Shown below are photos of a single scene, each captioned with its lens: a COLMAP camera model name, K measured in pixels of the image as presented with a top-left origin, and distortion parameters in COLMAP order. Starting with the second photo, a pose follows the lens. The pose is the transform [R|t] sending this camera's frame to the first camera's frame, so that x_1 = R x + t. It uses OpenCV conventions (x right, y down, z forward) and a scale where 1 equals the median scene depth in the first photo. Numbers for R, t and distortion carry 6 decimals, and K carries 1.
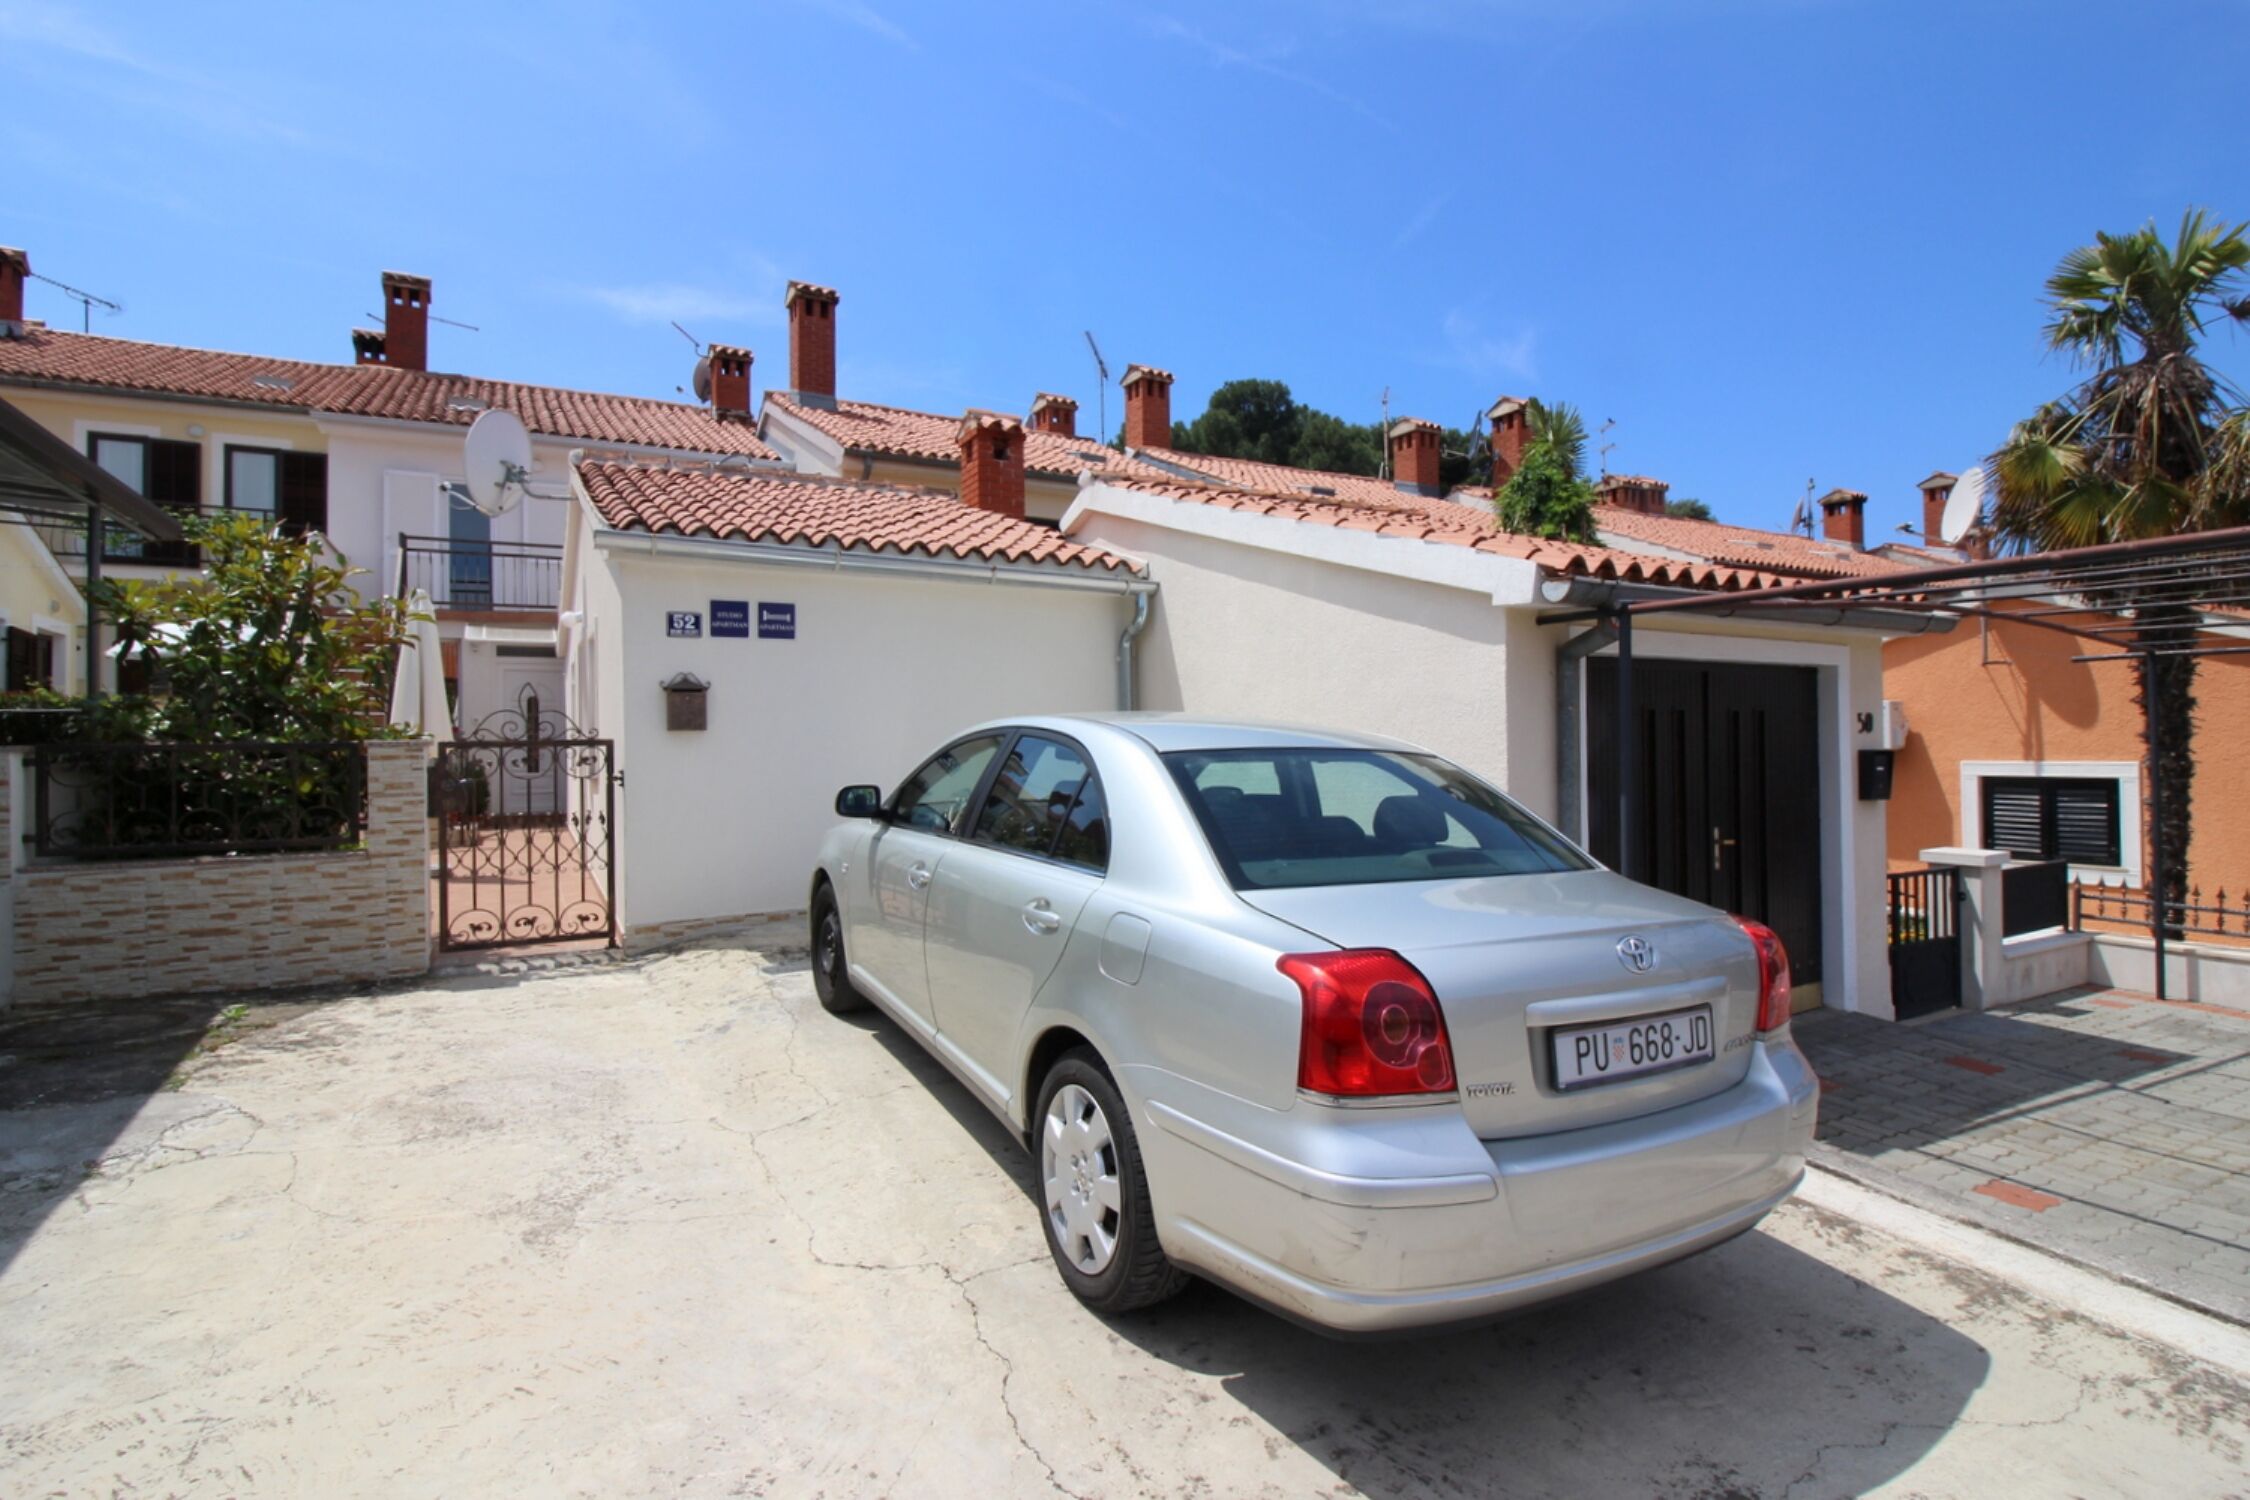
lens RADIAL K [[1067.4, 0, 1136.6], [0, 1067.4, 742.8], [0, 0, 1]] dist [-0.014029, -0.005562]
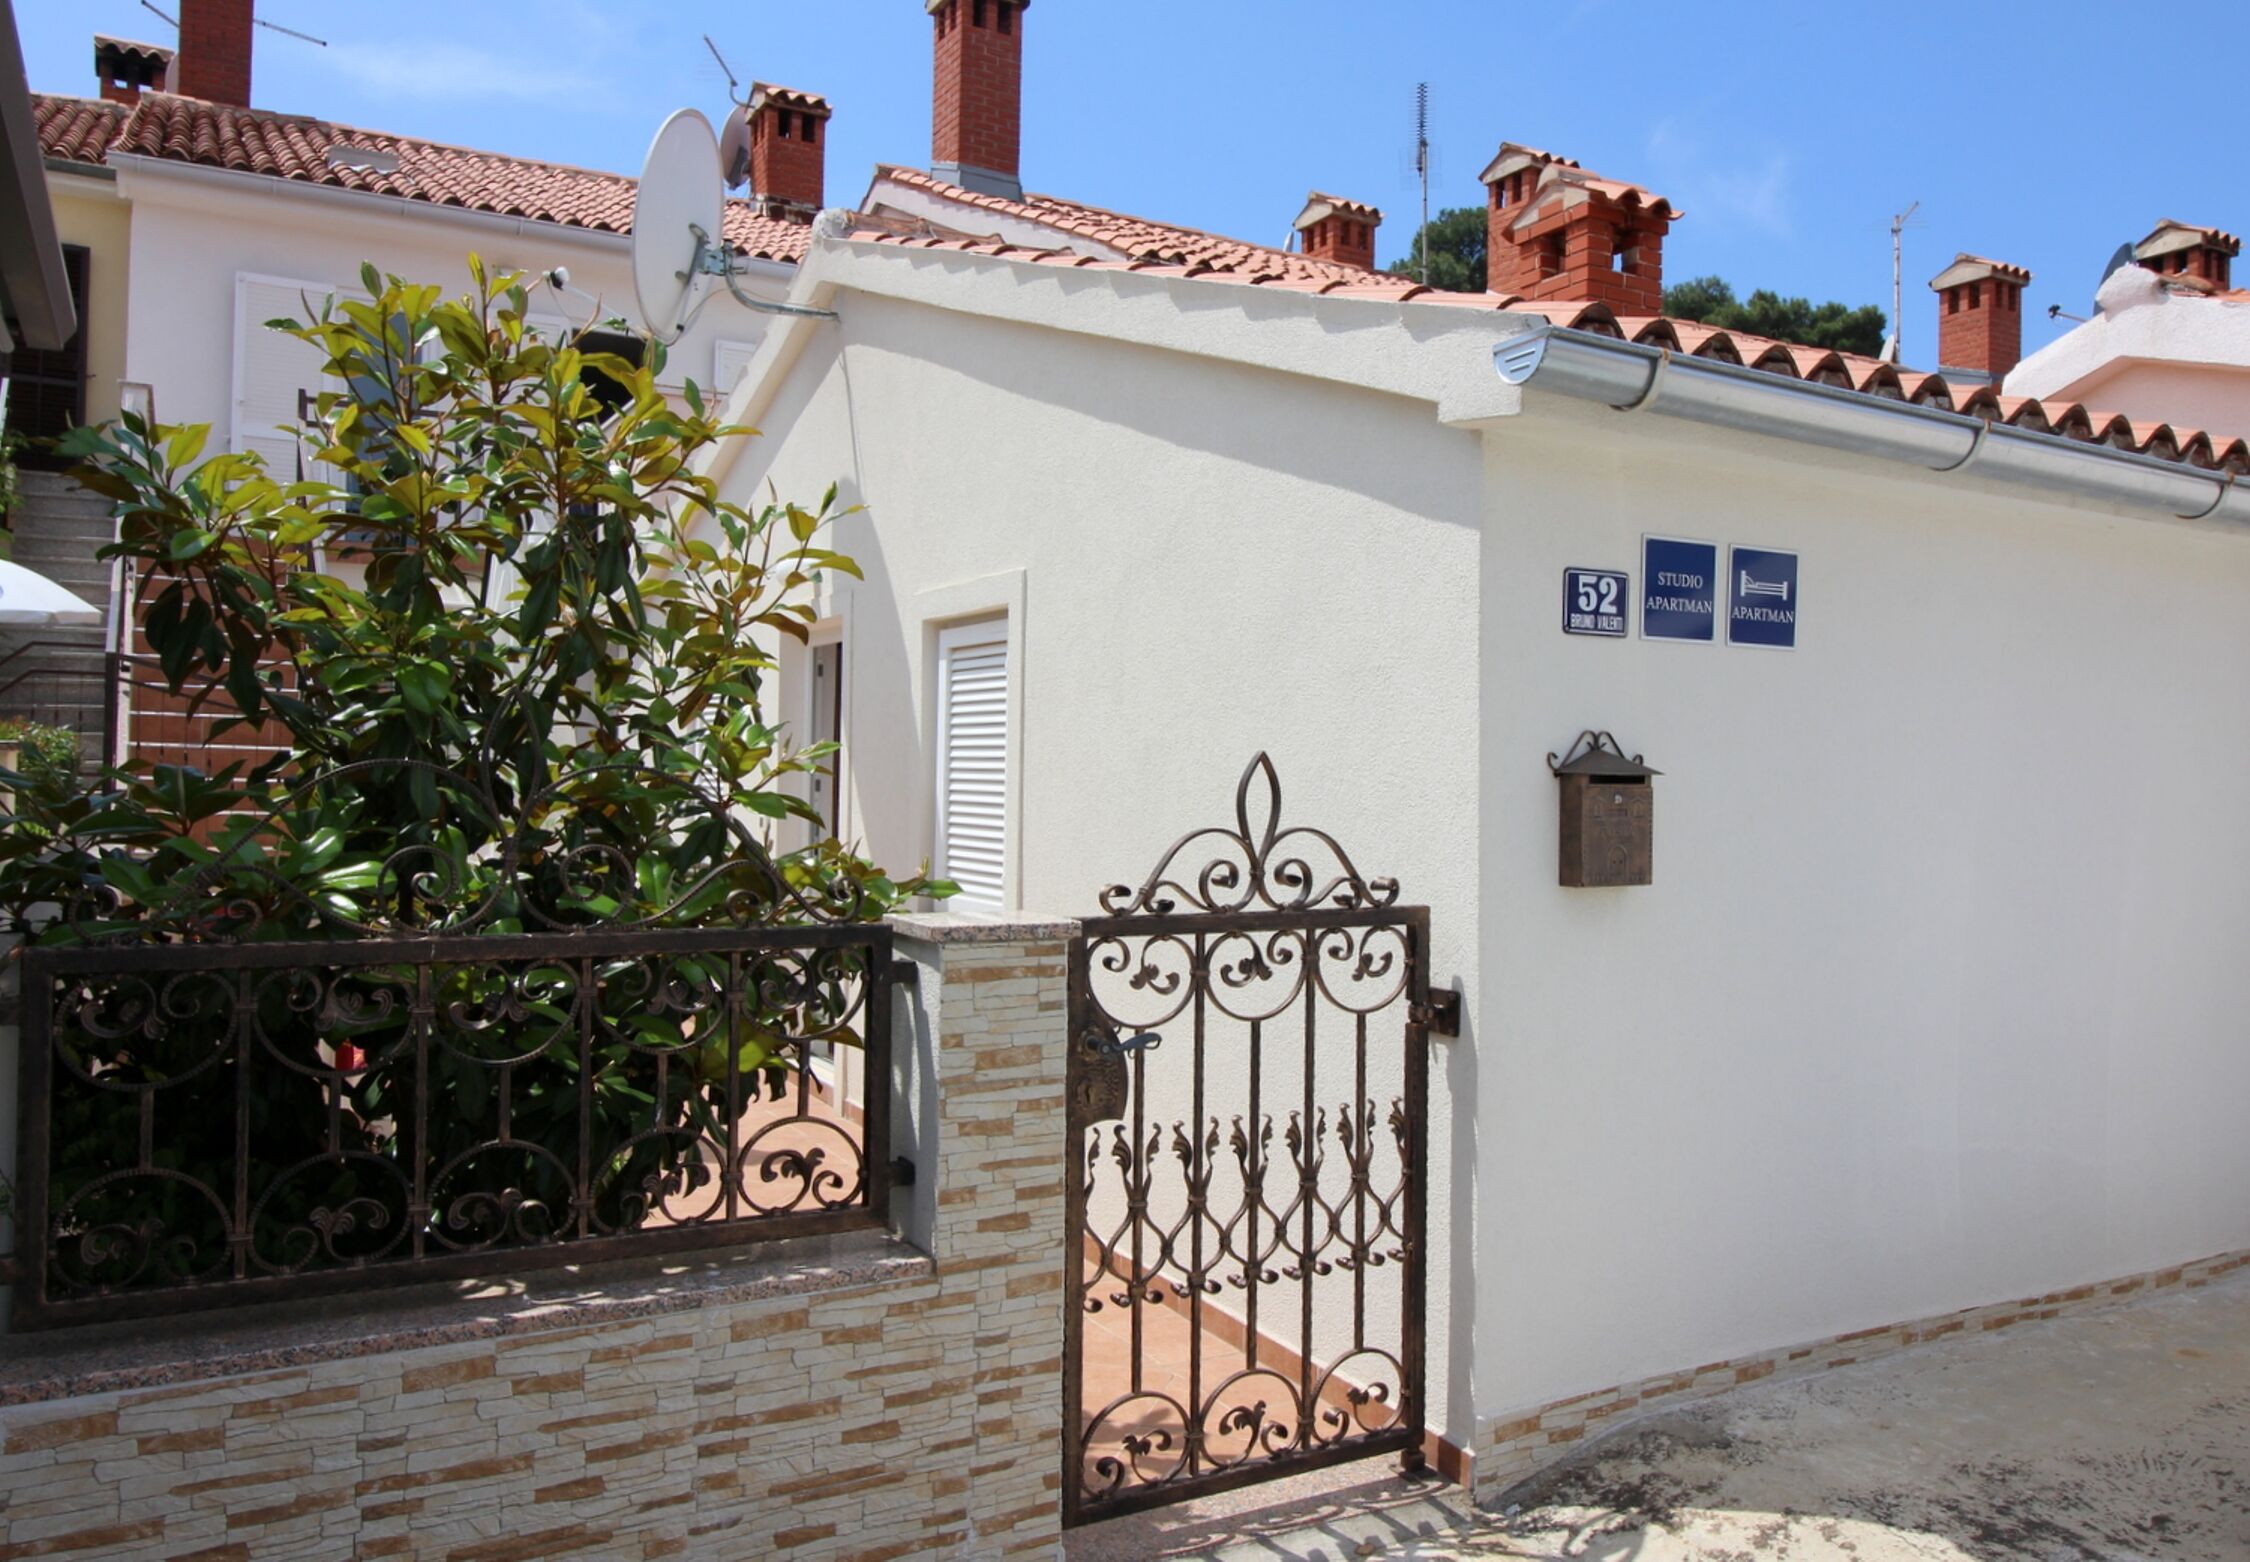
lens RADIAL K [[1618.7, 0, 1122.5], [0, 1618.7, 780.0], [0, 0, 1]] dist [-0.001429, 0.001493]
pose [[0.999546, 0.030088, 0.001333, -0.605101], [-0.030091, 0.999544, 0.002404, -0.045720], [-0.001260, -0.002443, 0.999996, 0.440110]]
